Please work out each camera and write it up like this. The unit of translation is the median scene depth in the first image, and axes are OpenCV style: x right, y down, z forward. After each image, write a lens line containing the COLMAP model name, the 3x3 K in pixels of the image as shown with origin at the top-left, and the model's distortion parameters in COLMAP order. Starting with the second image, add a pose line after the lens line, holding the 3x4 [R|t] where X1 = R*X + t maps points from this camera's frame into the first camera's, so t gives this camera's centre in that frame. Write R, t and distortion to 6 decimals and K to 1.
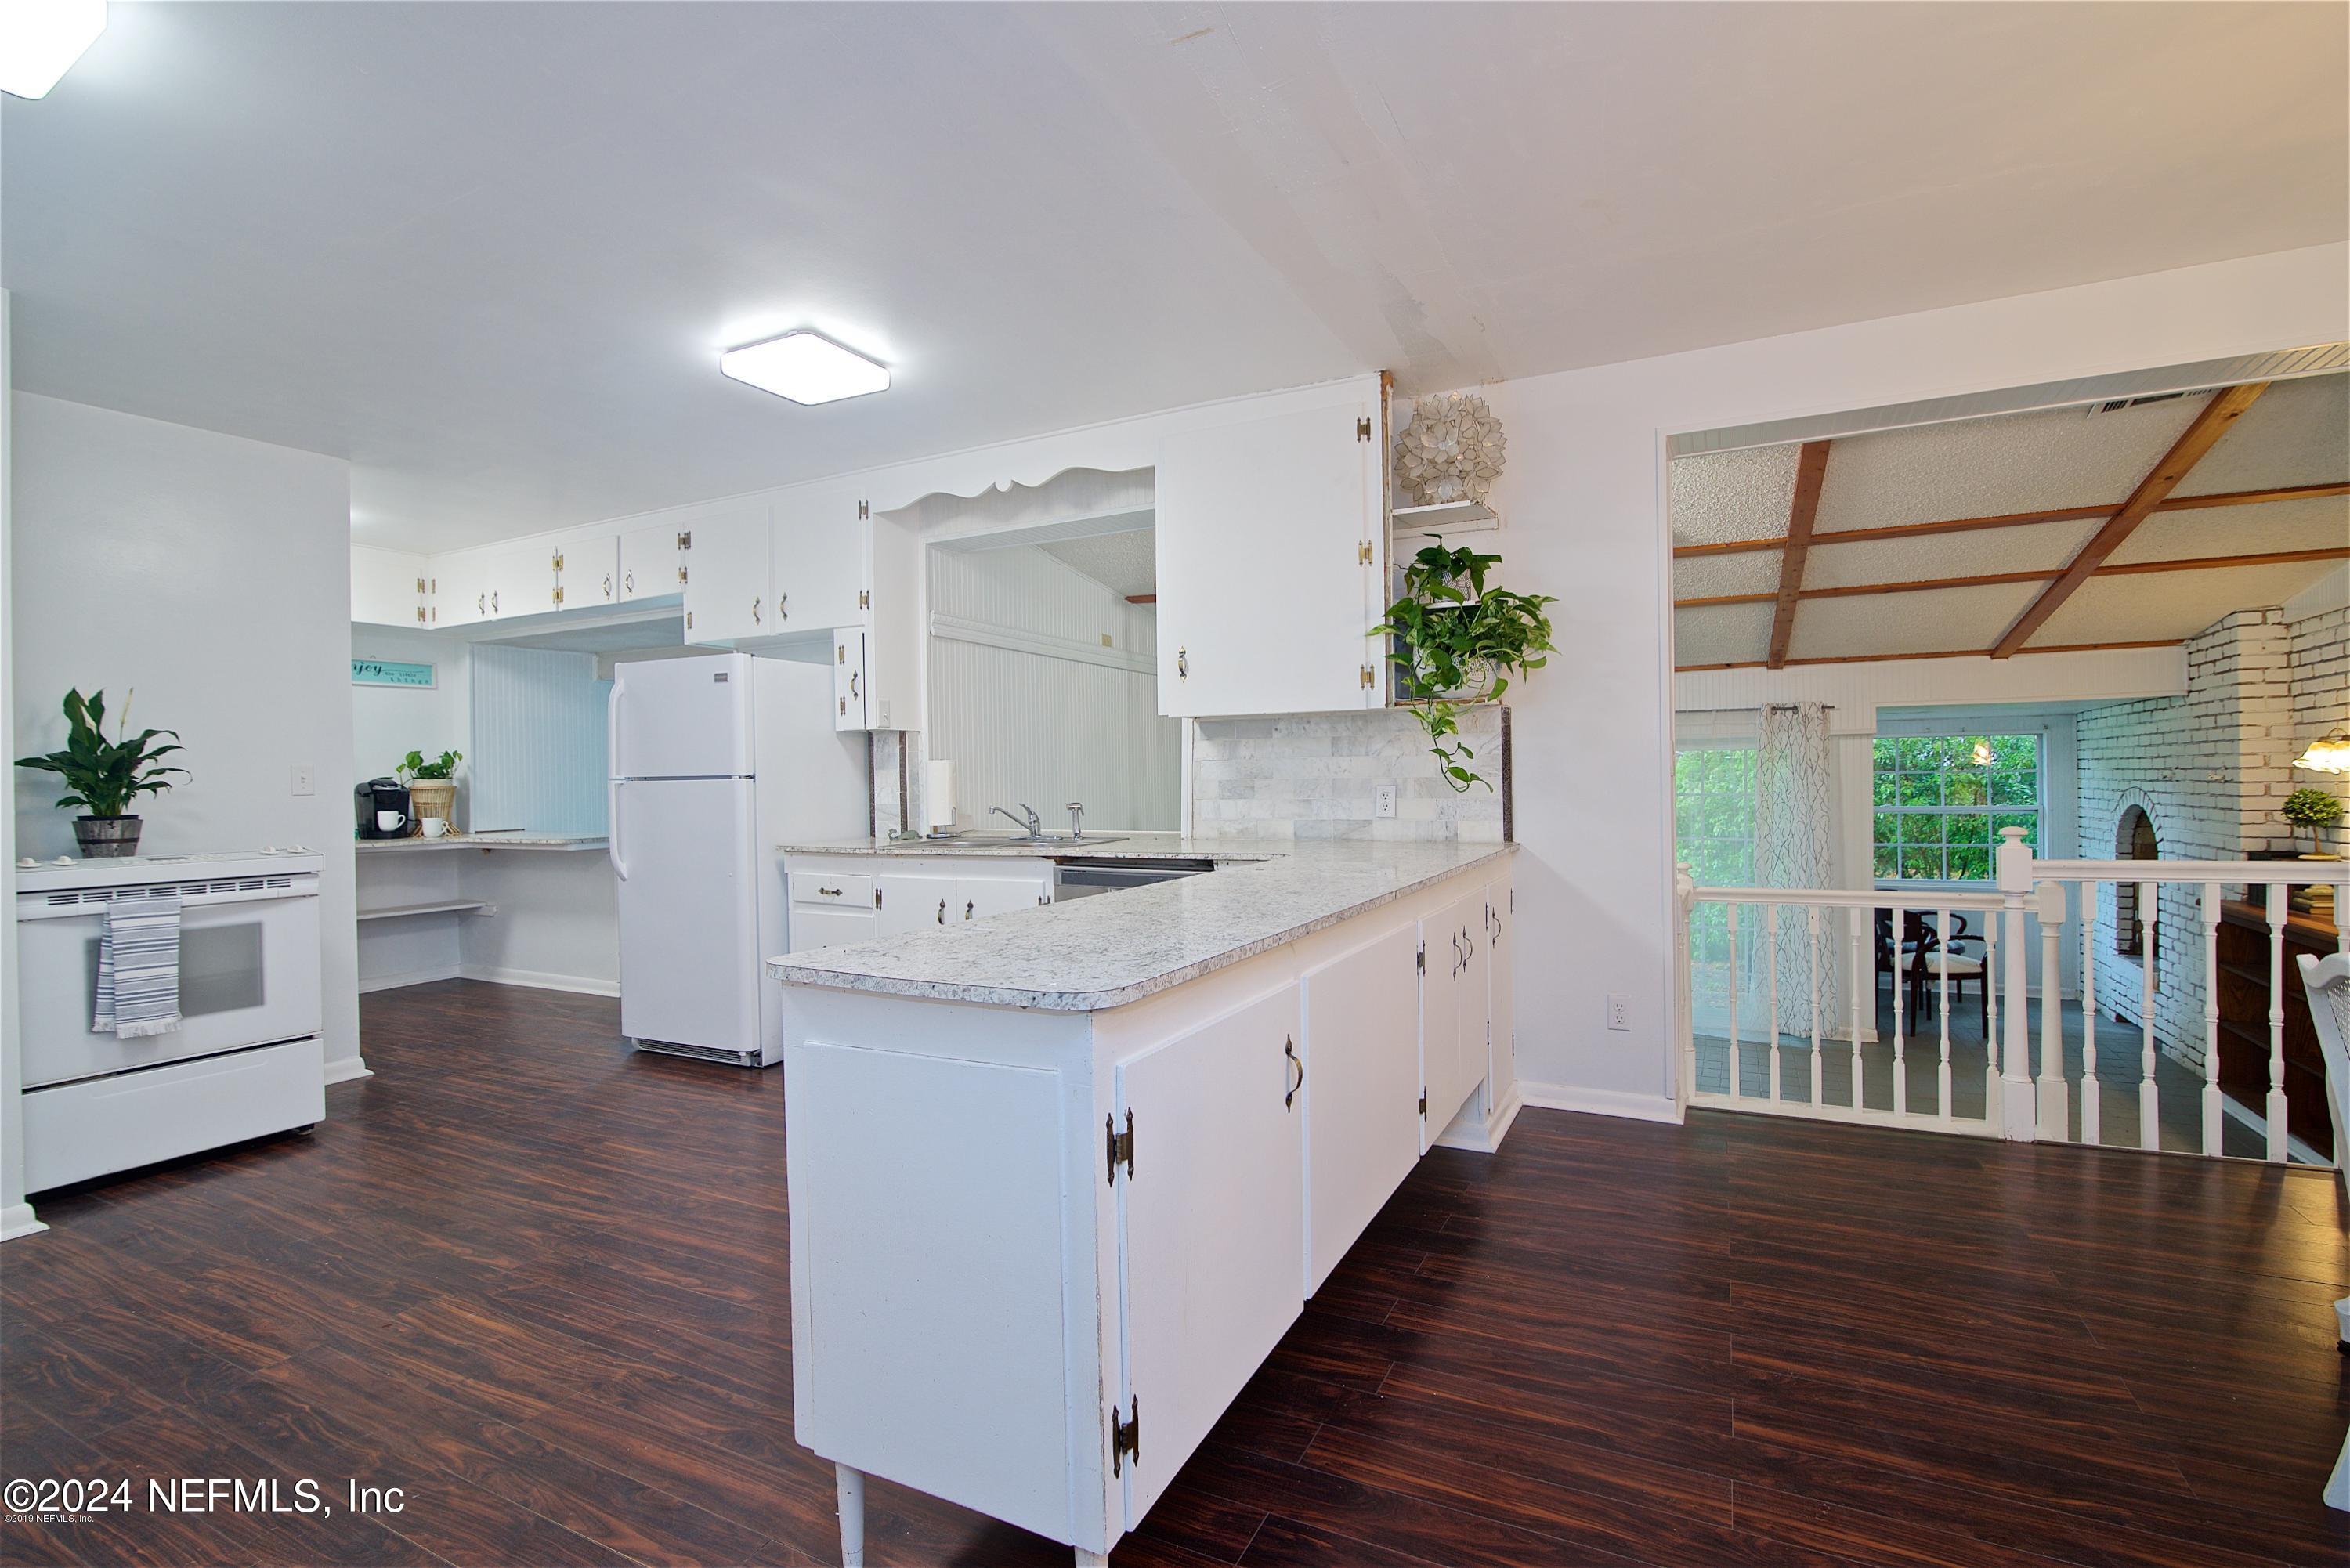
lens RADIAL K [[1077.6, 0, 1161.1], [0, 1077.6, 788.2], [0, 0, 1]] dist [-0.005143, -0.000673]
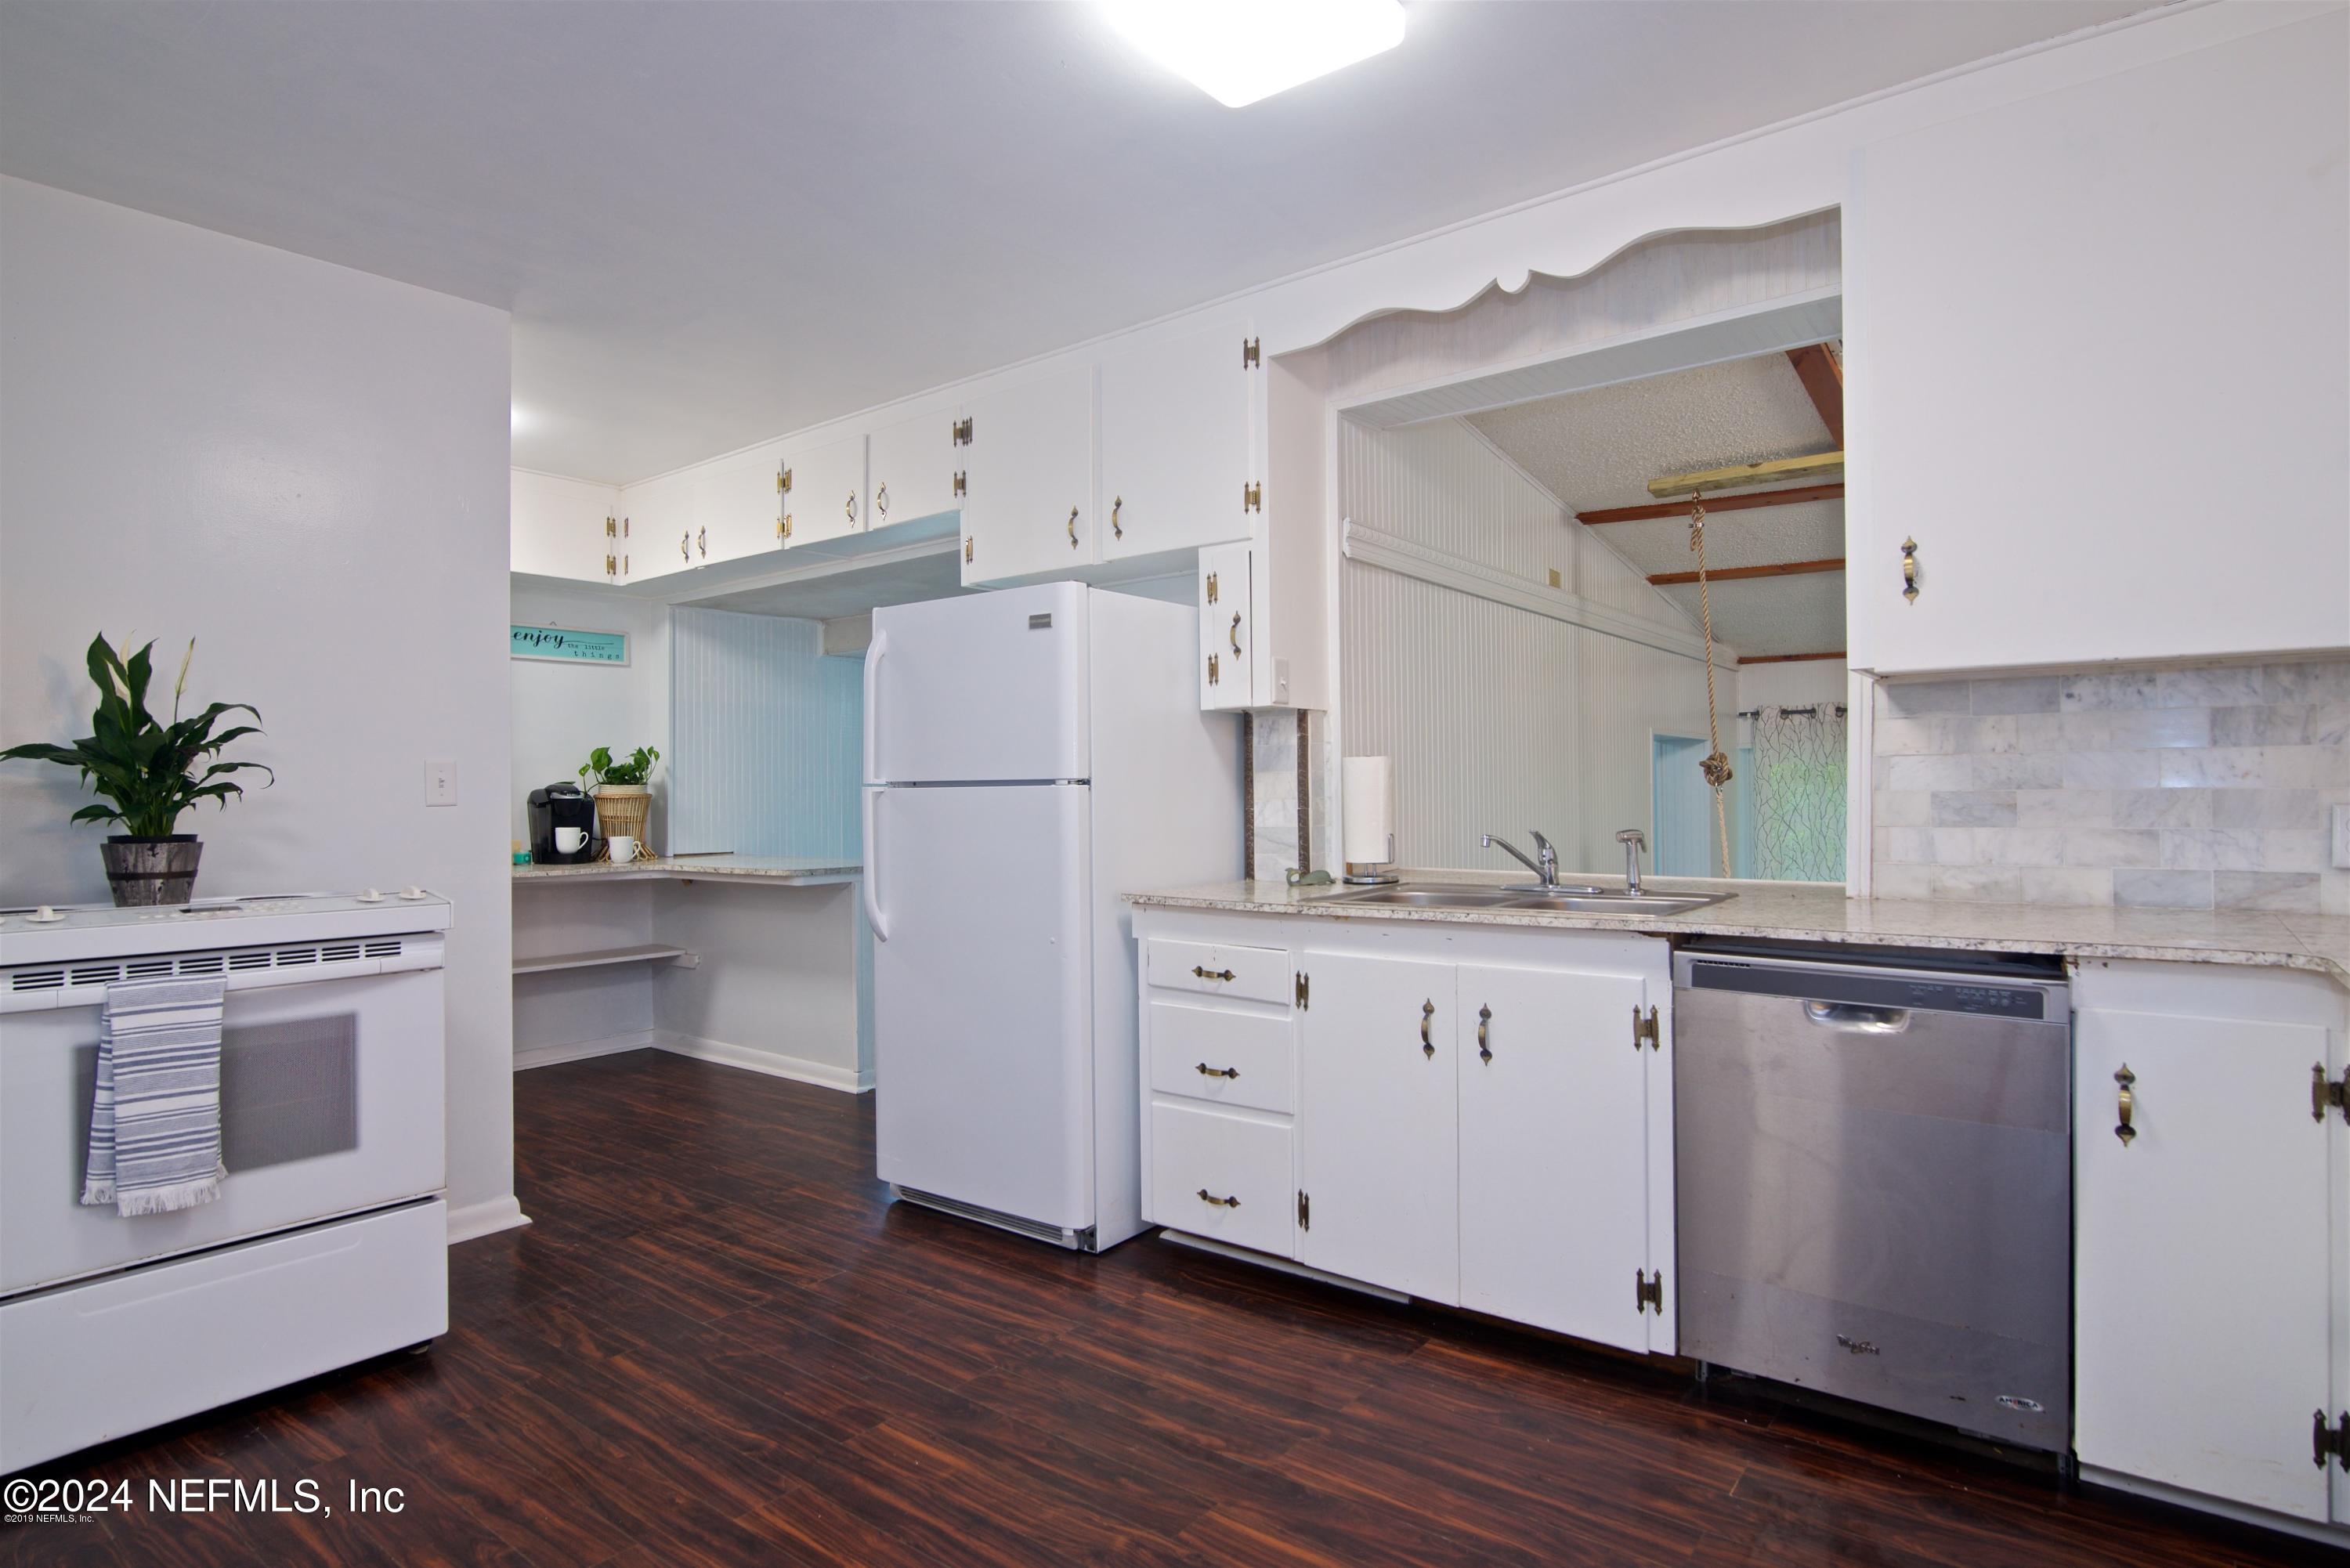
lens RADIAL K [[1276.4, 0, 1180.9], [0, 1276.4, 784.2], [0, 0, 1]] dist [0.014842, -0.001804]
pose [[0.982905, 0.005005, -0.184044, -0.194865], [-0.007567, 0.999884, -0.013218, 0.000102], [0.183957, 0.014385, 0.982829, 0.294467]]
